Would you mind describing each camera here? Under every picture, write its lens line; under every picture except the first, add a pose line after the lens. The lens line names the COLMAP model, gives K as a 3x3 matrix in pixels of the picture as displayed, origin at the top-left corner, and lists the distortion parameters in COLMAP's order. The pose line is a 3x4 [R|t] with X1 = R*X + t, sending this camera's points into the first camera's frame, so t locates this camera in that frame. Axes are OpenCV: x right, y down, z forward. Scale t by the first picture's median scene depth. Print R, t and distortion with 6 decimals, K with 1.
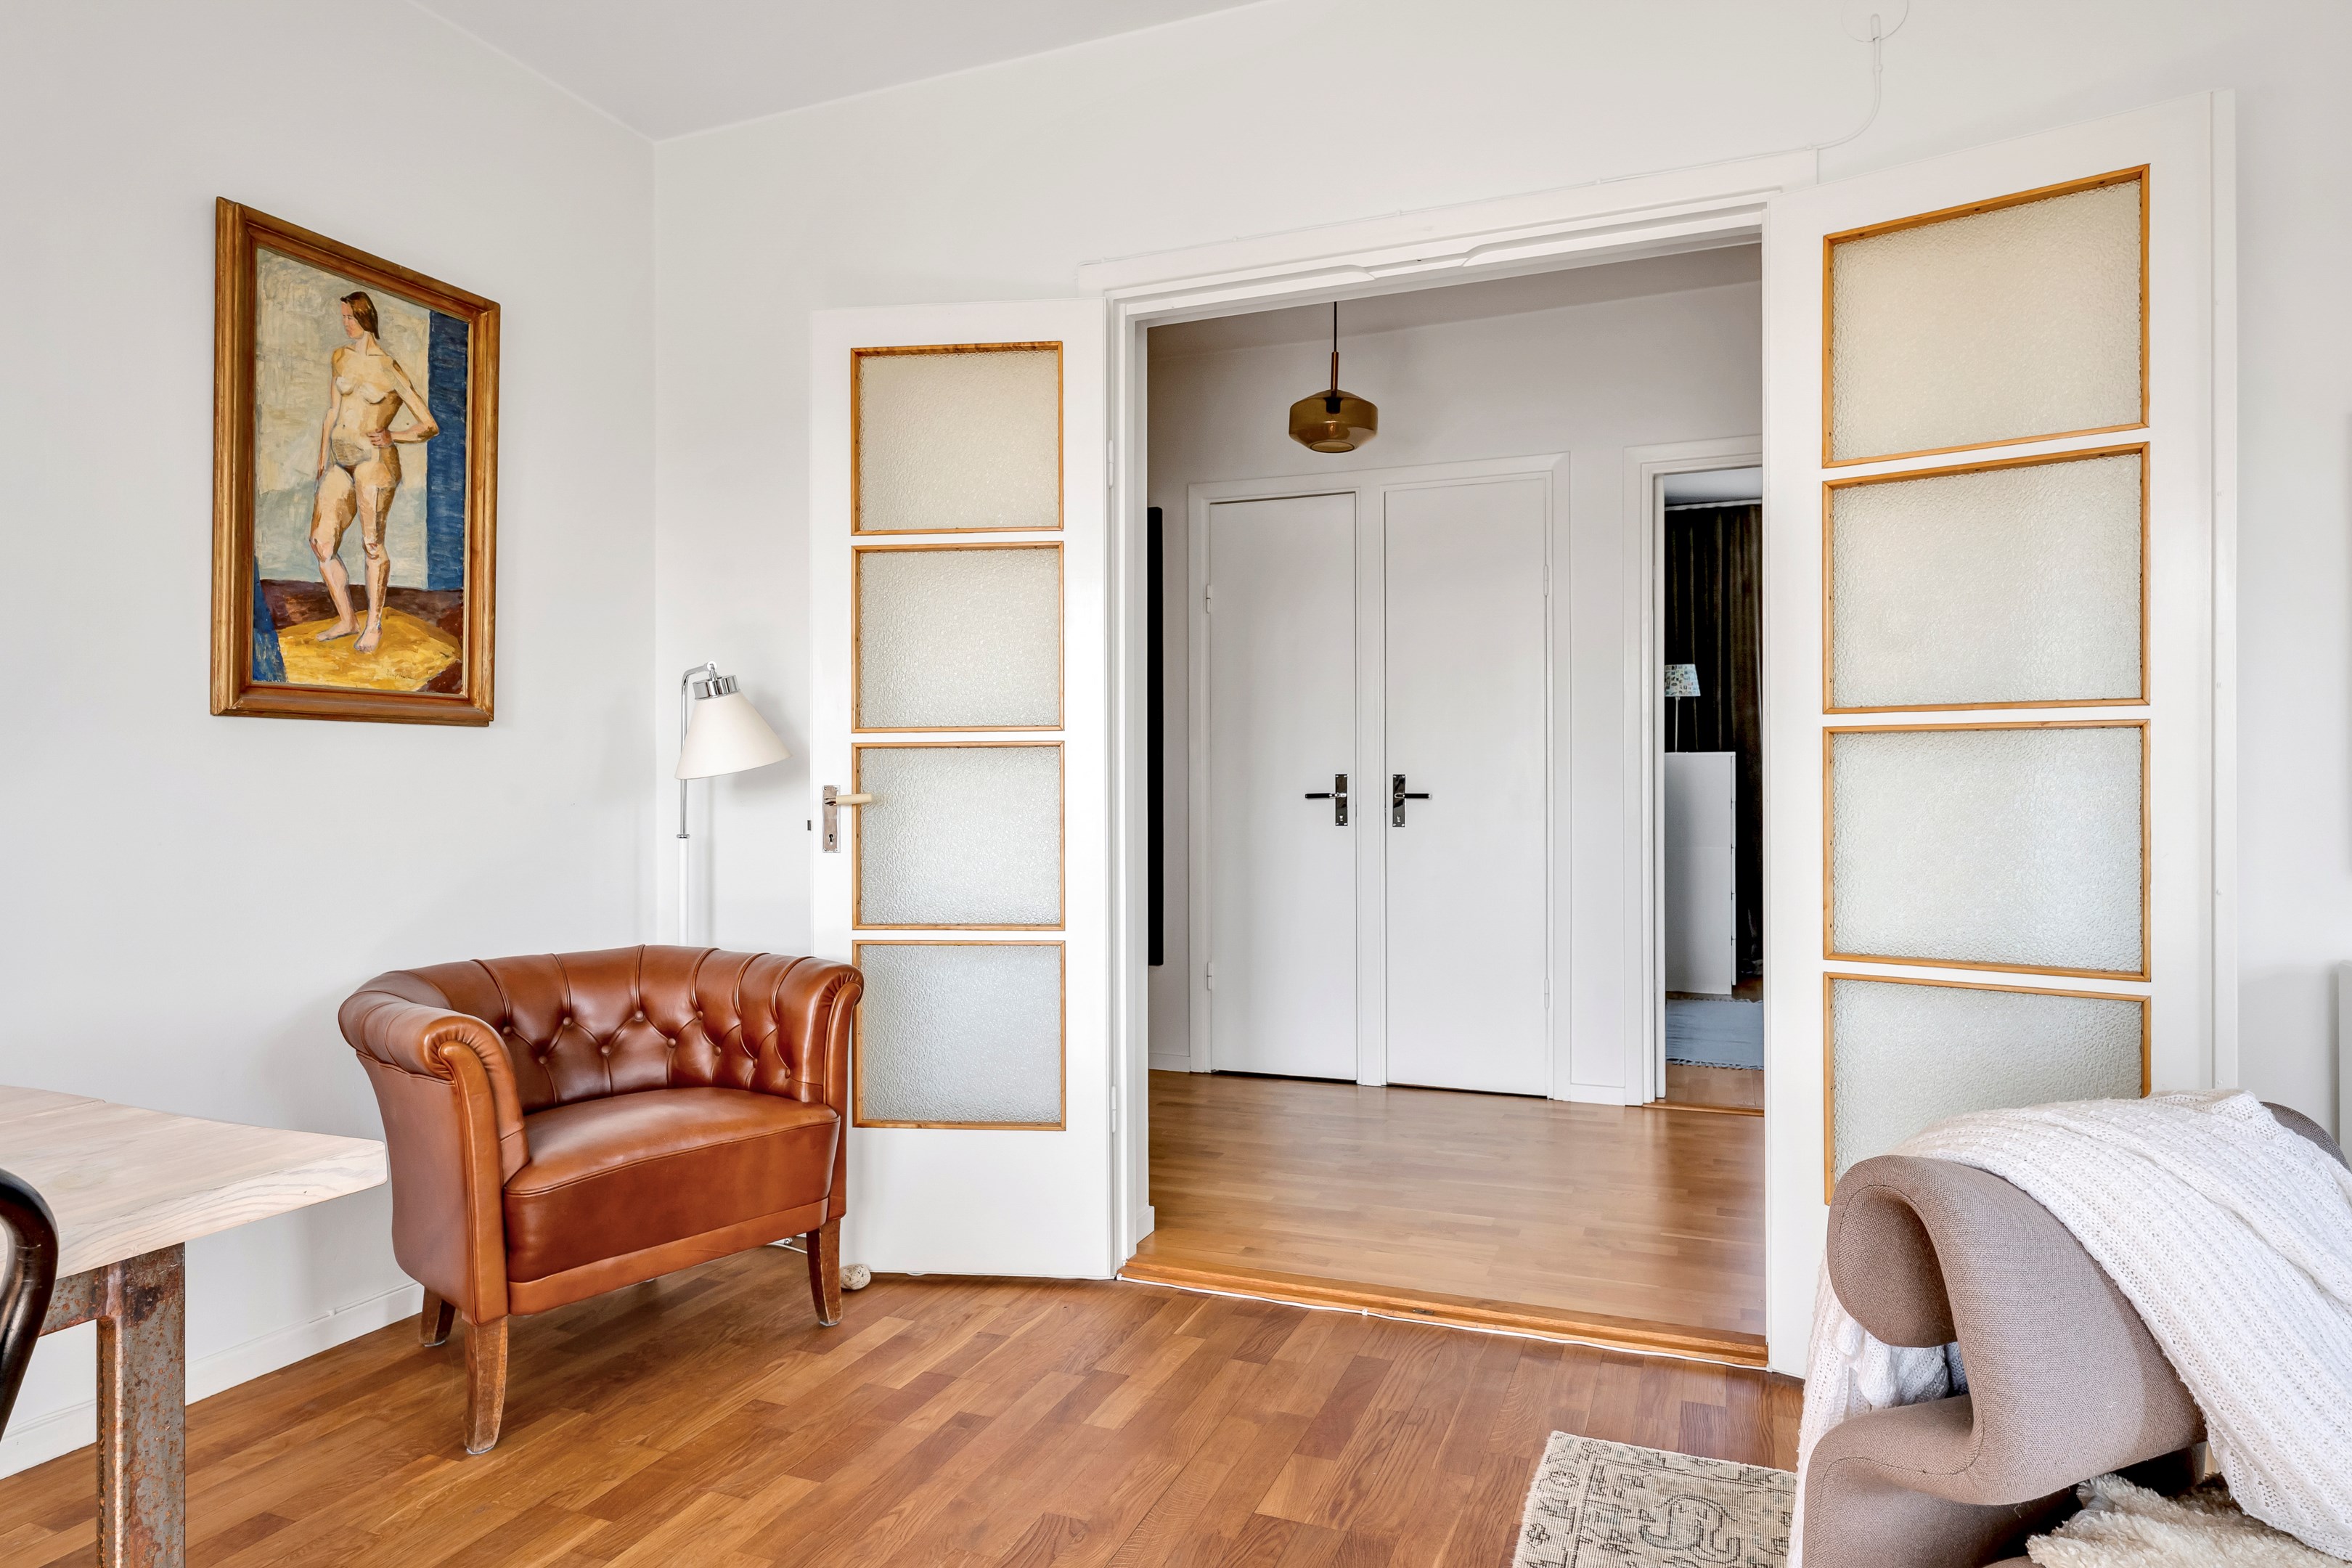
lens RADIAL K [[1388.2, 0, 1164.8], [0, 1388.2, 784.7], [0, 0, 1]] dist [0.000560, 0.000306]
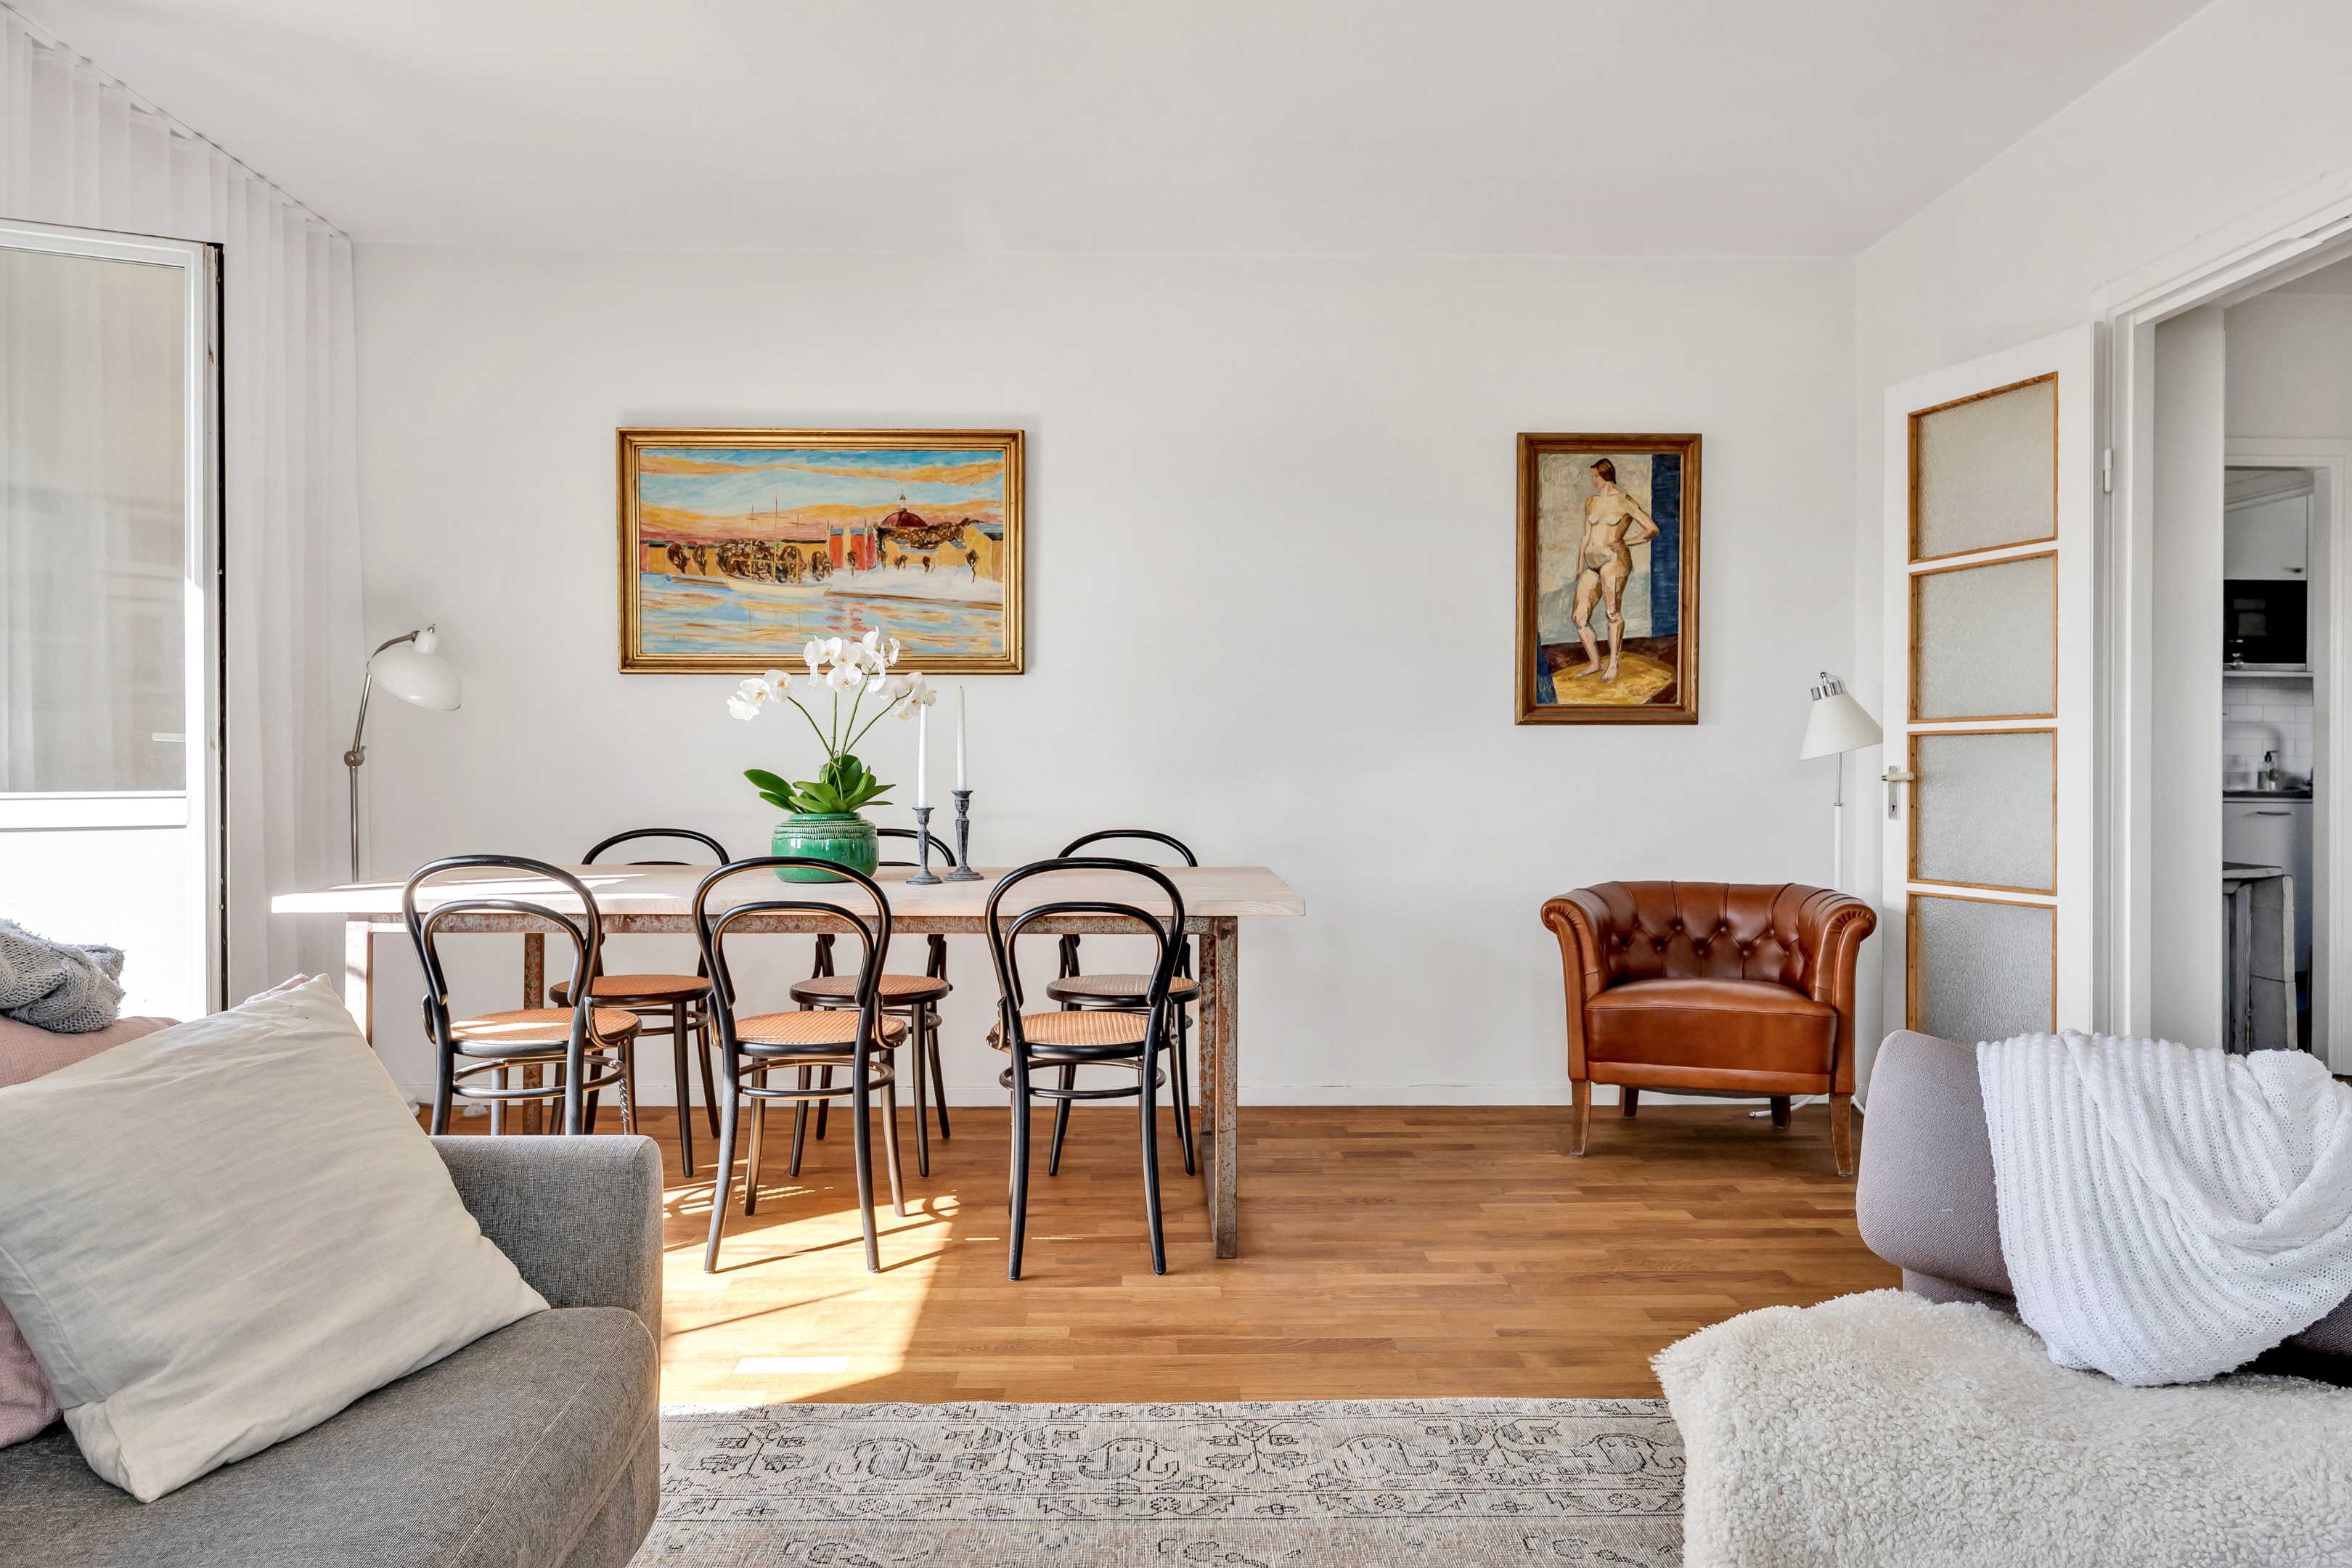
lens RADIAL K [[1490.5, 0, 1143.6], [0, 1490.5, 769.9], [0, 0, 1]] dist [-0.000771, 0.001055]
pose [[0.383302, 0.006903, -0.923597, 0.795023], [-0.001488, 0.999975, 0.006856, -0.004245], [0.923622, -0.001254, 0.383303, -0.152642]]
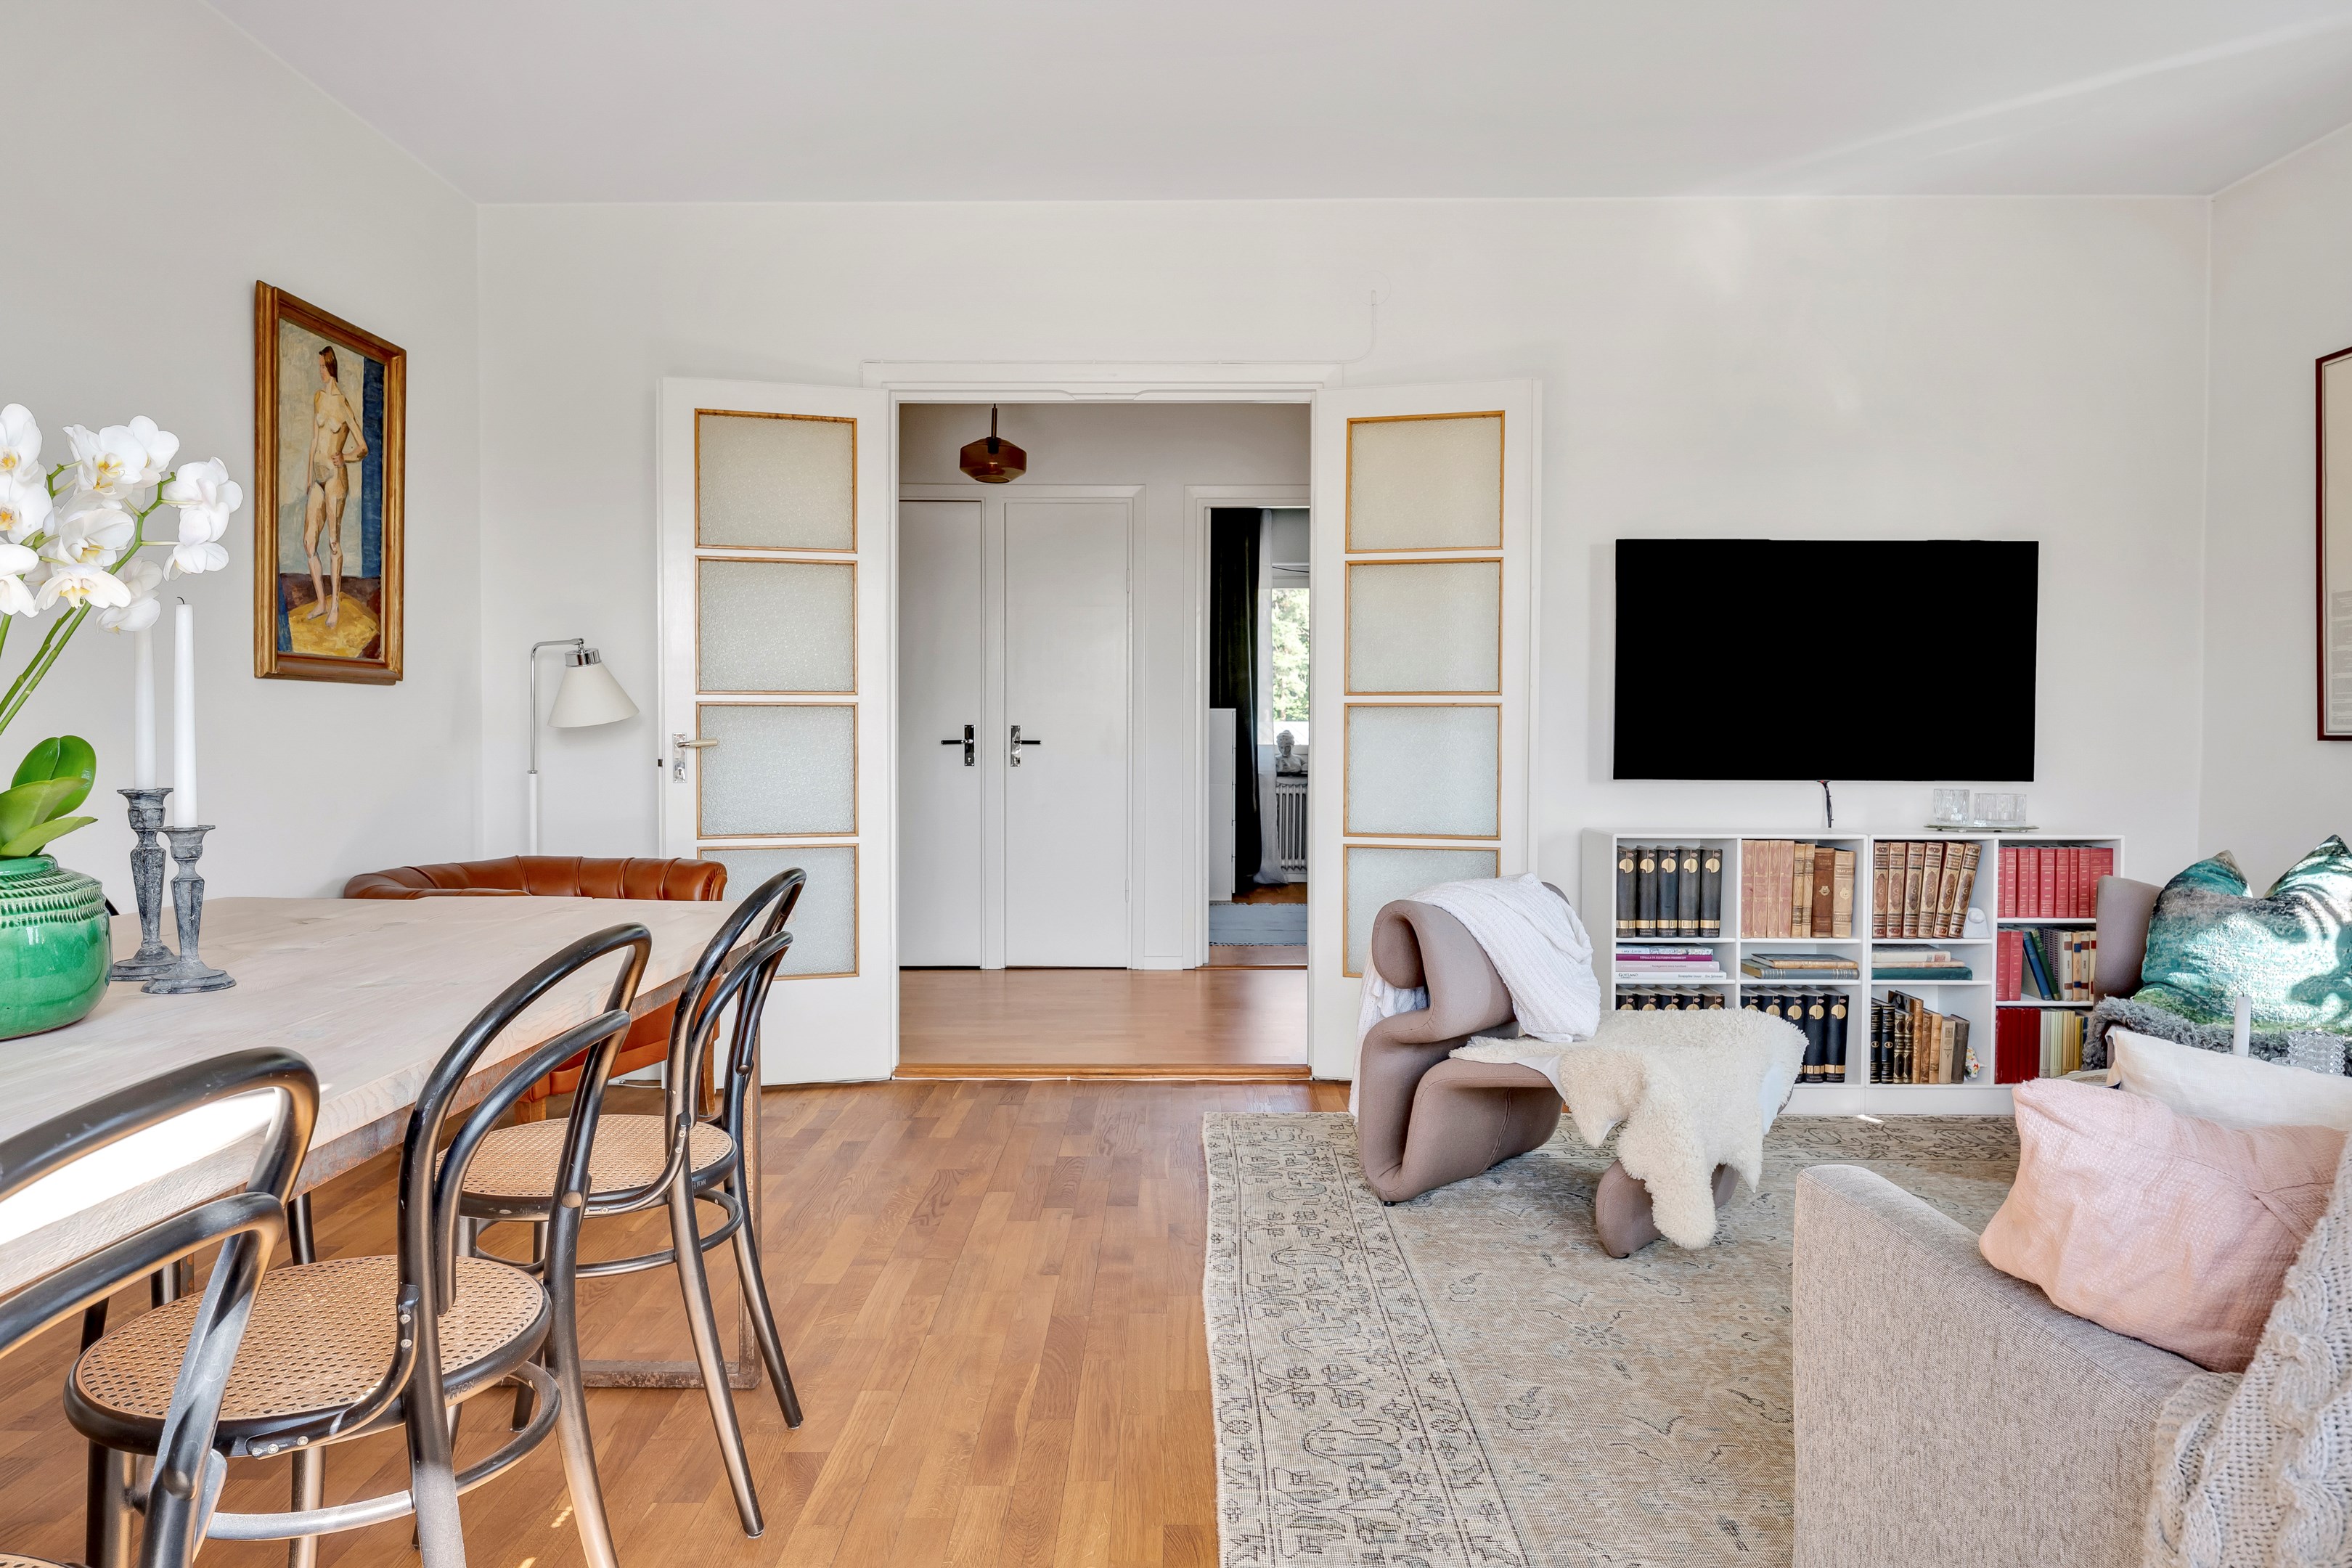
lens RADIAL K [[1490.5, 0, 1143.6], [0, 1490.5, 769.9], [0, 0, 1]] dist [-0.000771, 0.001055]
pose [[0.932498, -0.003802, 0.361156, -0.366339], [-0.005592, 0.999673, 0.024962, -0.002359], [-0.361132, -0.025297, 0.932171, -0.548788]]
